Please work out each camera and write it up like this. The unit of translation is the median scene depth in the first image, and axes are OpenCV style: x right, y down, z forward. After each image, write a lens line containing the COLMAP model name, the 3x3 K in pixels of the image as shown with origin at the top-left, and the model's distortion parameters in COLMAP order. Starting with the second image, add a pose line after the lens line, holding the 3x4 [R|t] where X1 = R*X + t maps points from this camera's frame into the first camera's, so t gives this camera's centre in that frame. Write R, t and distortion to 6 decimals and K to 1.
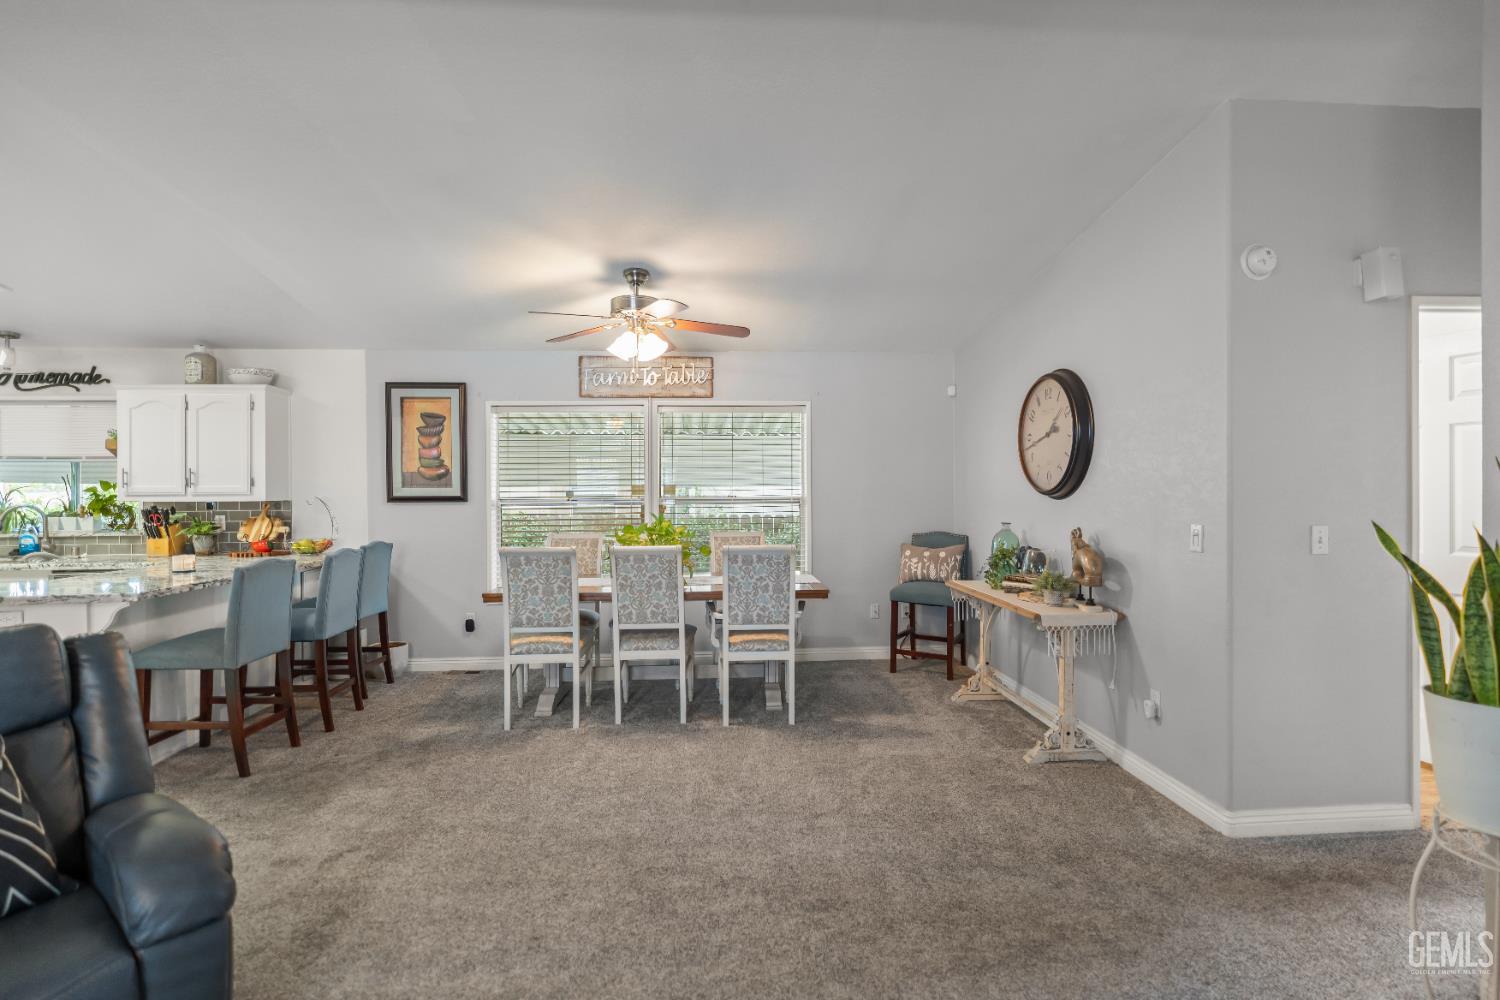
lens RADIAL K [[688.0, 0, 751.5], [0, 688.0, 490.8], [0, 0, 1]] dist [-0.010828, 0.003464]
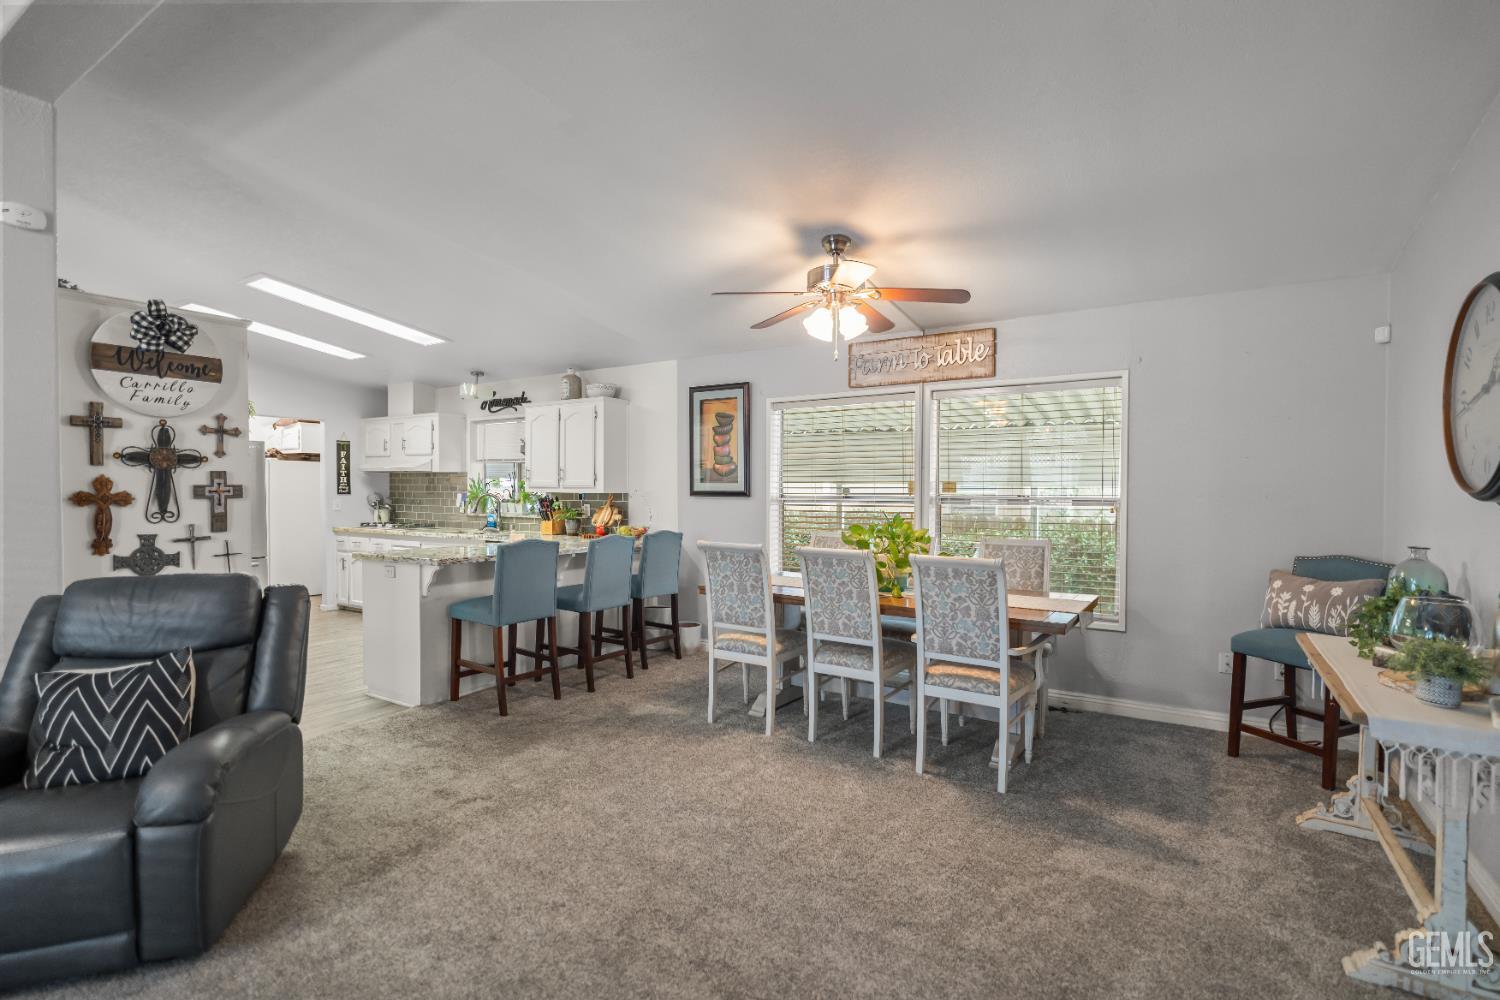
lens RADIAL K [[688.0, 0, 747.7], [0, 688.0, 500.9], [0, 0, 1]] dist [-0.010828, 0.003464]
pose [[0.810507, 0.020659, -0.585365, 0.260111], [-0.012248, 0.999757, 0.018325, 0.004223], [0.585601, -0.007683, 0.810563, 0.207863]]
